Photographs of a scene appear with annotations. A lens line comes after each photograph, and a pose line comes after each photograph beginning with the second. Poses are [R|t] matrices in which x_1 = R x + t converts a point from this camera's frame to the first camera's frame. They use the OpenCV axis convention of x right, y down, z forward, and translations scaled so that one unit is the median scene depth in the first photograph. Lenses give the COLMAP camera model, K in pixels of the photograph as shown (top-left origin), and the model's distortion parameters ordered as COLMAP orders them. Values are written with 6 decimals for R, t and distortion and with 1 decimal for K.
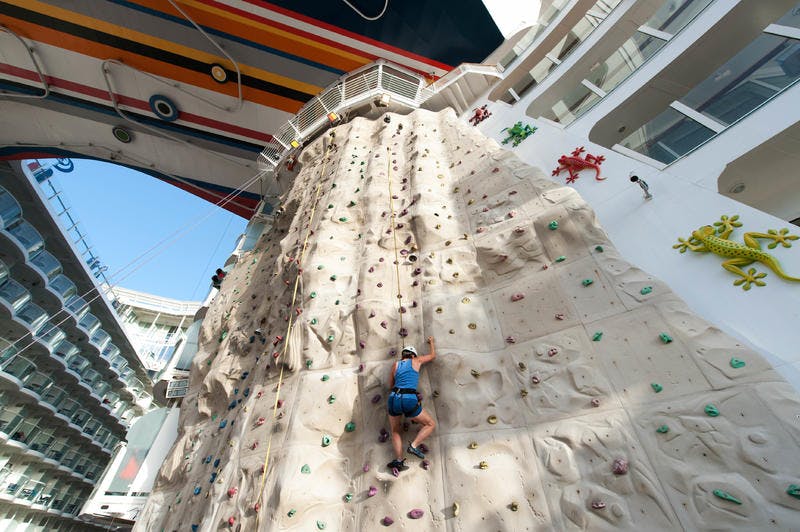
lens RADIAL K [[306.4, 0, 400.0], [0, 306.4, 266.0], [0, 0, 1]] dist [0.010431, -0.000161]
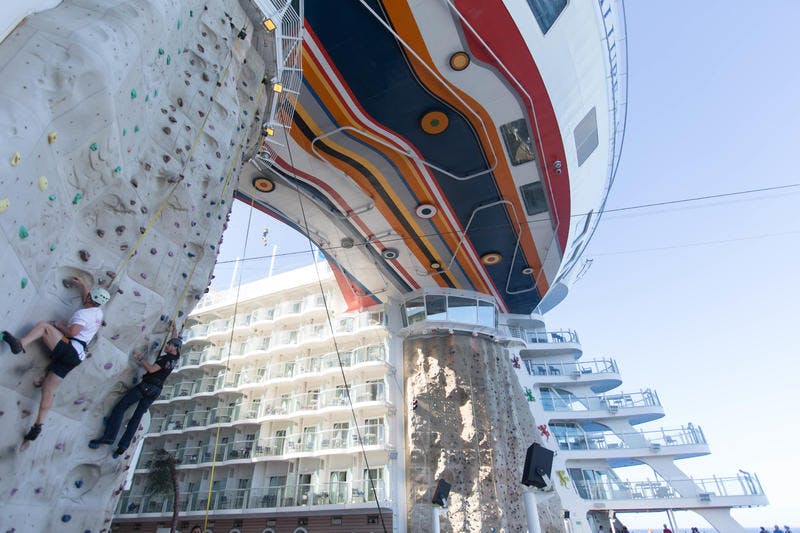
lens RADIAL K [[403.0, 0, 400.0], [0, 403.0, 266.5], [0, 0, 1]] dist [0.000280, 0.000020]
pose [[0.665028, 0.399119, 0.631222, -5.388369], [-0.514196, 0.857673, -0.000568, -1.363931], [-0.541609, -0.324194, 0.775602, -1.469197]]
